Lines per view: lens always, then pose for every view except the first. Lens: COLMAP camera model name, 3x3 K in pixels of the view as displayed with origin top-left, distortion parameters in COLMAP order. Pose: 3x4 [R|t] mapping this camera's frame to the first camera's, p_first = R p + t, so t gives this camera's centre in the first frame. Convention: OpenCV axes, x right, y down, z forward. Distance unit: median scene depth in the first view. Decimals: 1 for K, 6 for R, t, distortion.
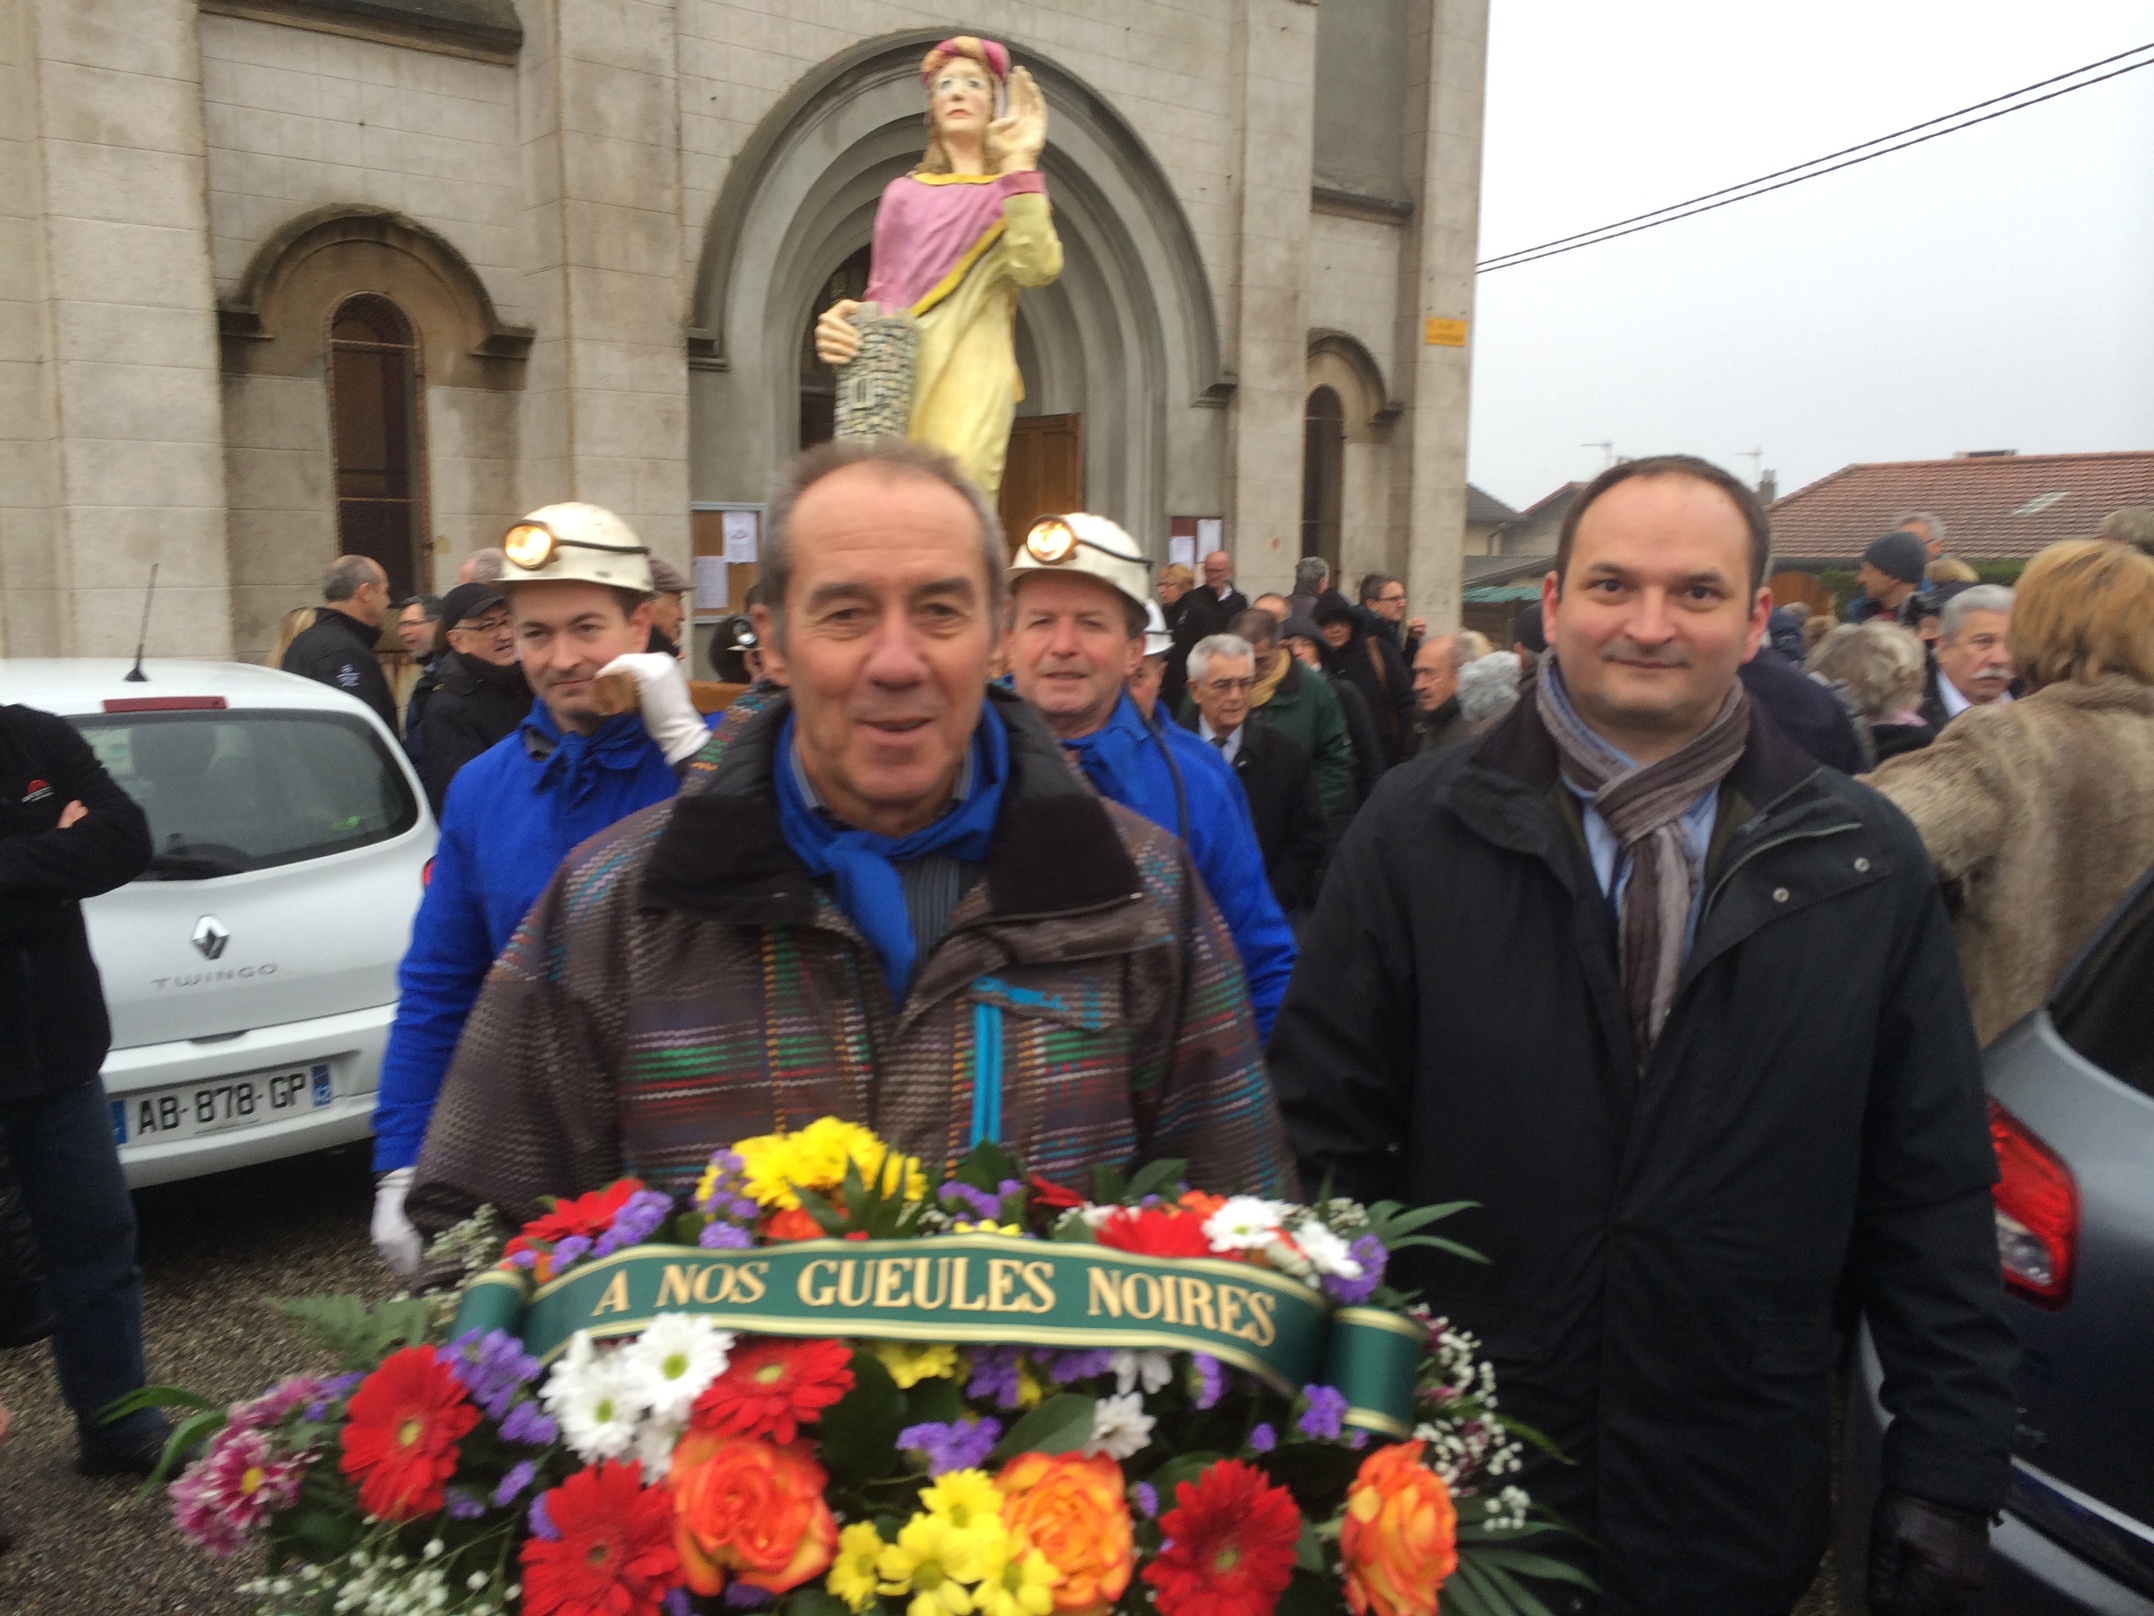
lens RADIAL K [[1875.4, 0, 1071.2], [0, 1875.4, 808.0], [0, 0, 1]] dist [-0.003504, -0.002155]
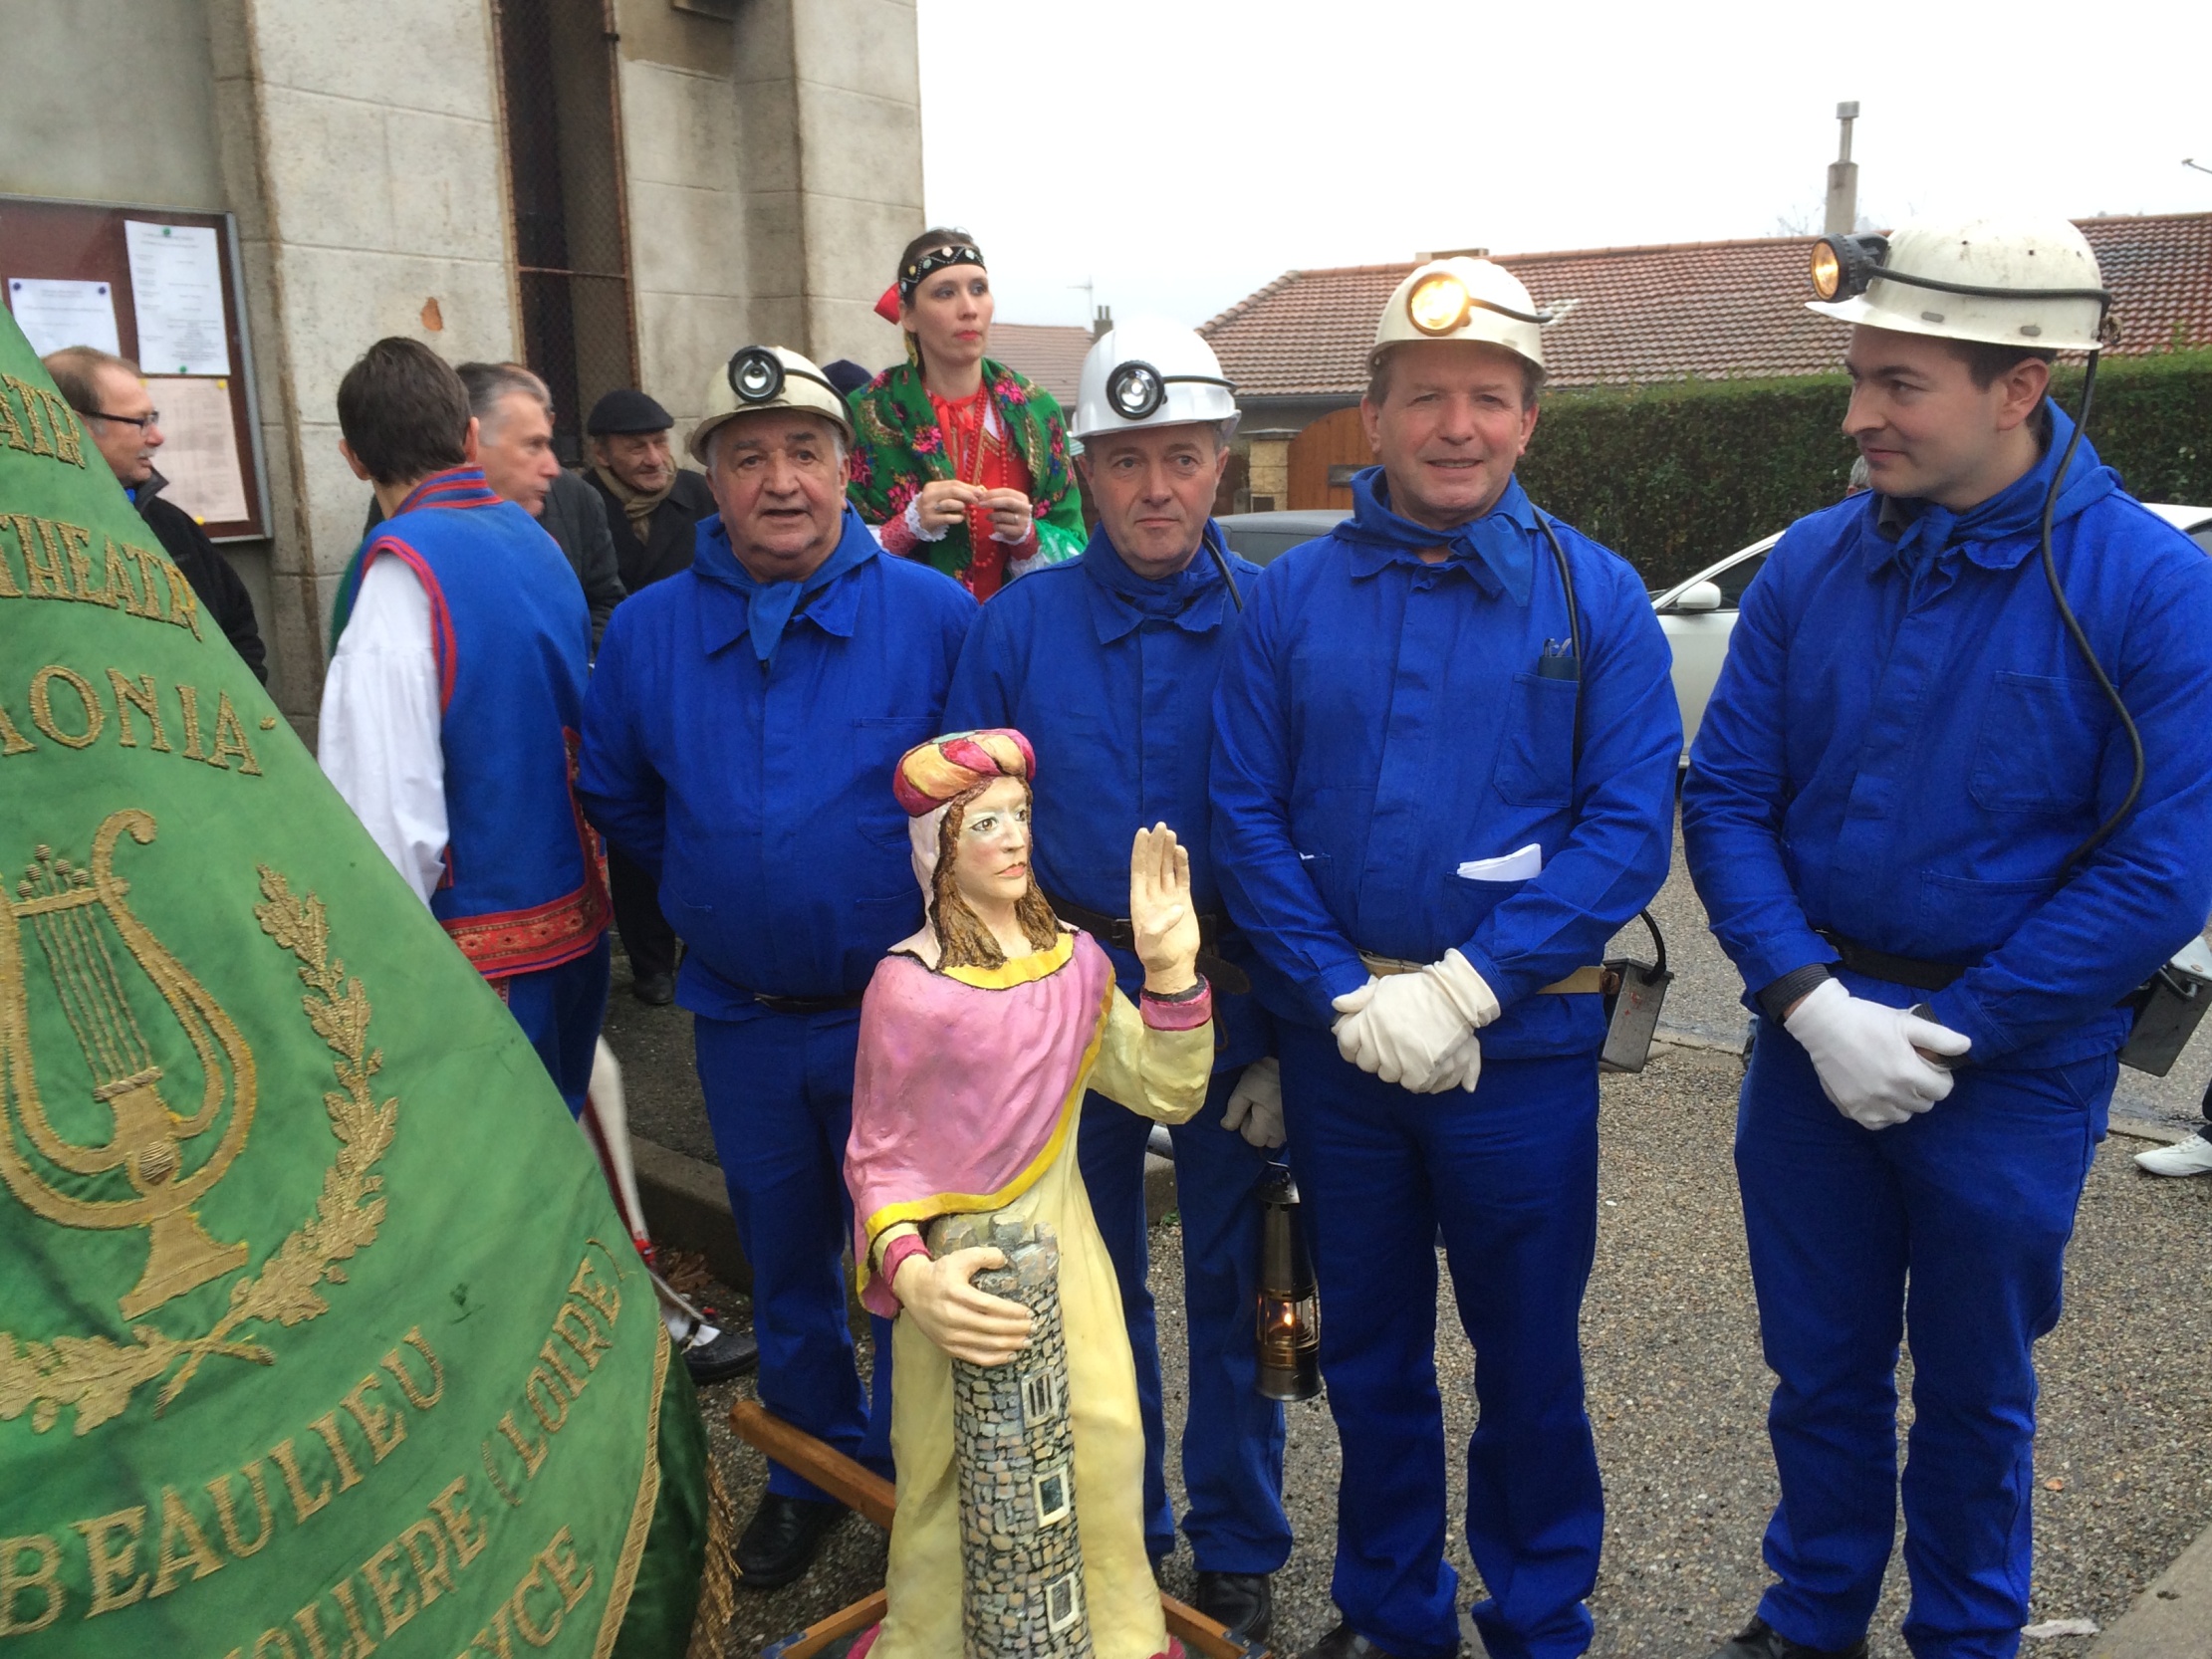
lens RADIAL K [[2057.5, 0, 1107.1], [0, 2057.5, 830.3], [0, 0, 1]] dist [0.007744, 0.000000]
pose [[0.928710, -0.101627, 0.356610, 0.074454], [0.079909, 0.993965, 0.075155, -0.065719], [-0.362095, -0.041300, 0.931226, 0.573907]]
